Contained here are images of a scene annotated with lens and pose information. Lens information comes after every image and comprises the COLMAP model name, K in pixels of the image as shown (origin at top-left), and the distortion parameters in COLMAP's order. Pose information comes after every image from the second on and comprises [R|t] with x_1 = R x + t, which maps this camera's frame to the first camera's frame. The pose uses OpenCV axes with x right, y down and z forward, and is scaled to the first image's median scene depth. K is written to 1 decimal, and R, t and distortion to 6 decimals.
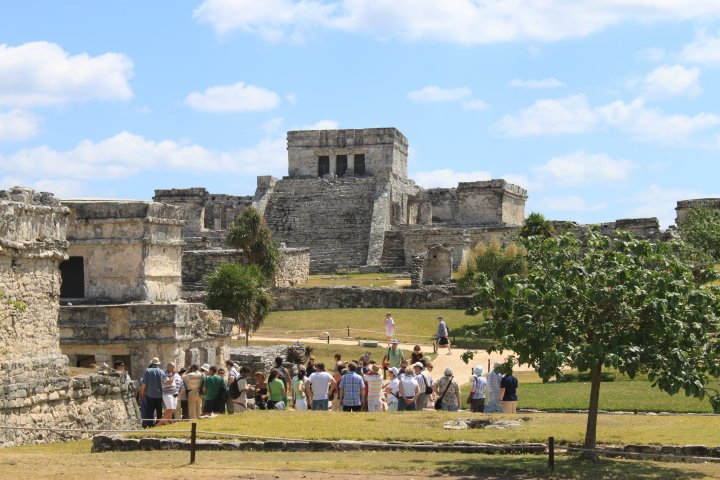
lens RADIAL K [[1713.8, 0, 359.9], [0, 1713.8, 240.8], [0, 0, 1]] dist [0.031131, 0.000000]
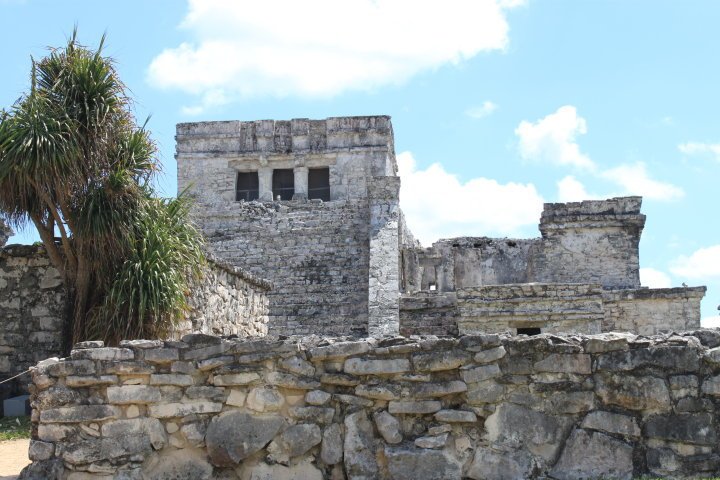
lens RADIAL K [[1372.9, 0, 362.9], [0, 1372.9, 239.9], [0, 0, 1]] dist [0.013588, 0.000000]
pose [[0.993398, 0.018406, 0.113232, -0.033253], [-0.003865, 0.991854, -0.127318, 0.023208], [-0.114653, 0.126040, 0.985377, 0.599631]]
